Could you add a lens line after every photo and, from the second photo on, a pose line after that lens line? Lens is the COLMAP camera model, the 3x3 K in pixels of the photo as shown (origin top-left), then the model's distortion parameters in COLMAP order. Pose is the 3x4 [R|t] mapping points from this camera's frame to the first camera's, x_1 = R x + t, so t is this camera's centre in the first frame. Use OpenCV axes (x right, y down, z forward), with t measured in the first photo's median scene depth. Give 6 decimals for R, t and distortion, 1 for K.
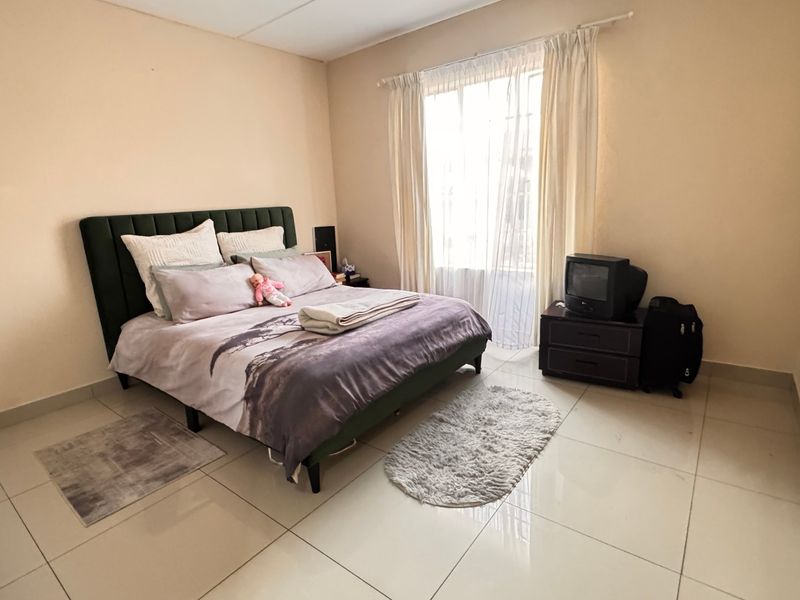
lens RADIAL K [[424.4, 0, 398.5], [0, 424.4, 297.1], [0, 0, 1]] dist [-0.001668, 0.000088]
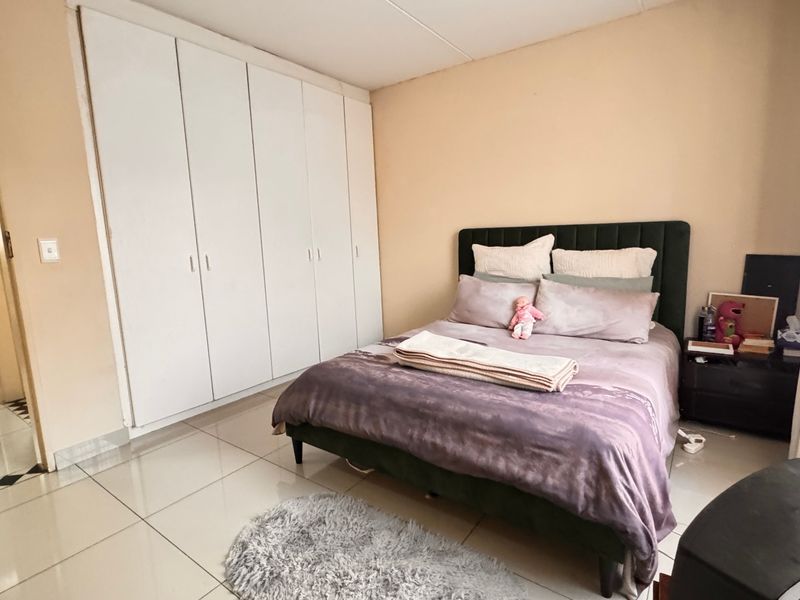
lens RADIAL K [[424.4, 0, 398.5], [0, 424.4, 297.1], [0, 0, 1]] dist [-0.001668, 0.000088]
pose [[0.035128, 0.198954, -0.979379, 0.664896], [-0.190520, 0.963345, 0.188863, -0.208968], [0.981055, 0.179957, 0.071745, 0.794063]]
